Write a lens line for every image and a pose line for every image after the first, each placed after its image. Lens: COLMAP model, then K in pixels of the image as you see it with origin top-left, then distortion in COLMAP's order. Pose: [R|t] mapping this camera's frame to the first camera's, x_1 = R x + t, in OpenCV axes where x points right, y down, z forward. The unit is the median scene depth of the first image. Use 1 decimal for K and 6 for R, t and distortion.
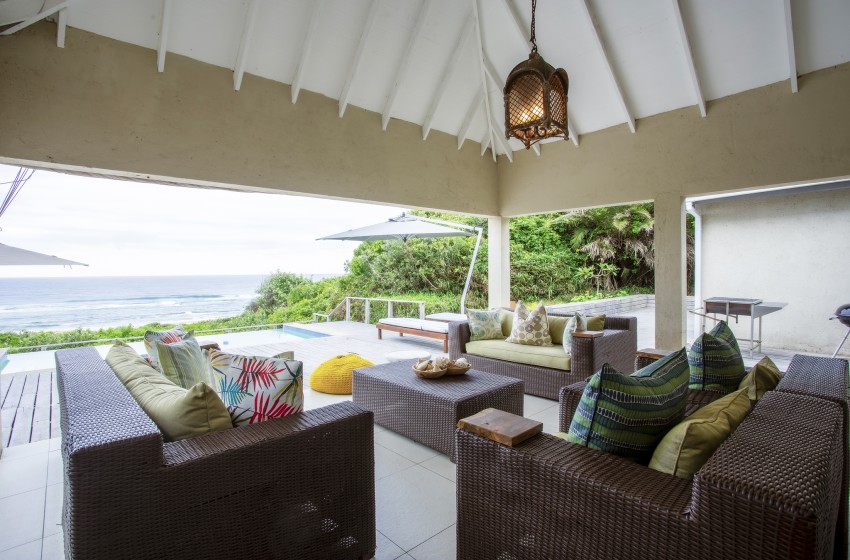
lens RADIAL K [[408.0, 0, 410.7], [0, 408.0, 276.4], [0, 0, 1]] dist [-0.052457, 0.023832]
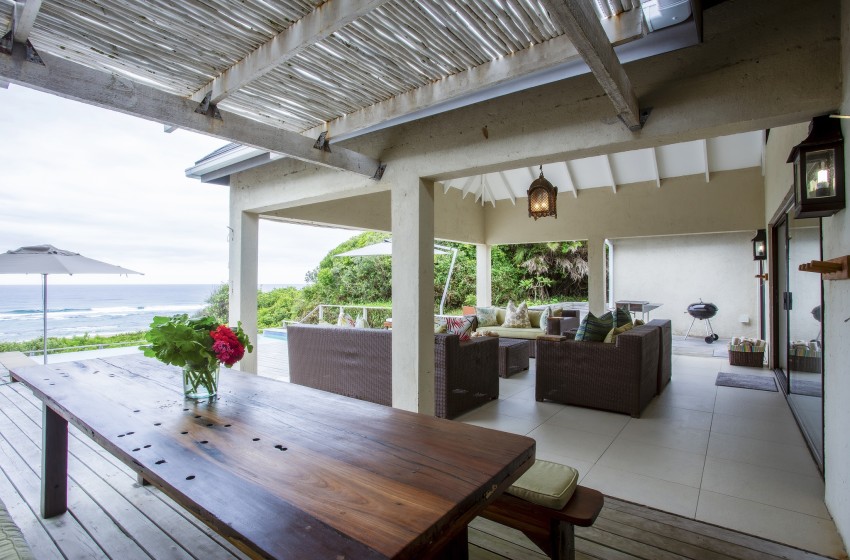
lens RADIAL K [[408.0, 0, 410.7], [0, 408.0, 276.4], [0, 0, 1]] dist [-0.052457, 0.023832]
pose [[0.985765, 0.010152, 0.167820, -0.125441], [-0.005508, 0.999589, -0.028116, 0.003729], [-0.168036, 0.026792, 0.985417, -0.165192]]
